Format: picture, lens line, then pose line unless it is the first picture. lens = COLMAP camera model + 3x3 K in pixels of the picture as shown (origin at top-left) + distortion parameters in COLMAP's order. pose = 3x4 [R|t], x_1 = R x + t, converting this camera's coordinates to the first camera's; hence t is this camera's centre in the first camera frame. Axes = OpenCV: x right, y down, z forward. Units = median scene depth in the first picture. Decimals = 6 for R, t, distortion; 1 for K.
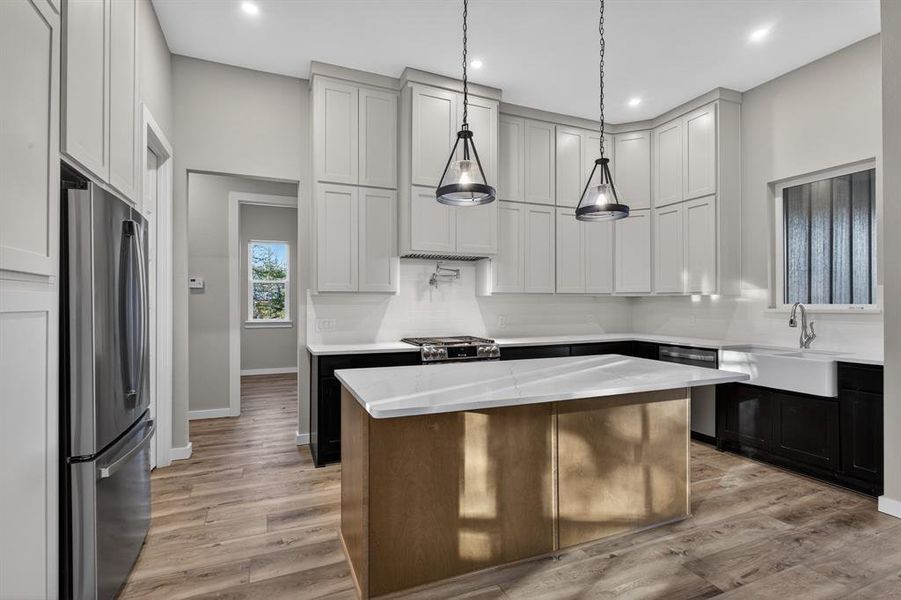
lens RADIAL K [[432.5, 0, 455.0], [0, 432.5, 302.7], [0, 0, 1]] dist [0.000699, 0.000420]
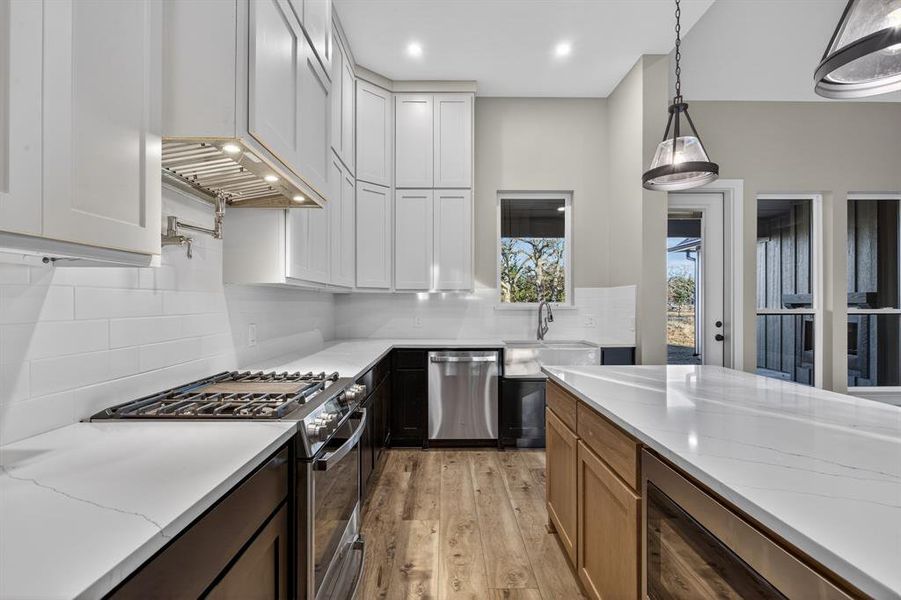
lens RADIAL K [[432.5, 0, 455.0], [0, 432.5, 302.7], [0, 0, 1]] dist [0.000699, 0.000420]
pose [[0.378135, 0.004125, 0.925741, -0.303810], [-0.004042, 0.999988, -0.002805, 0.006891], [-0.925742, -0.002681, 0.378147, 0.645189]]
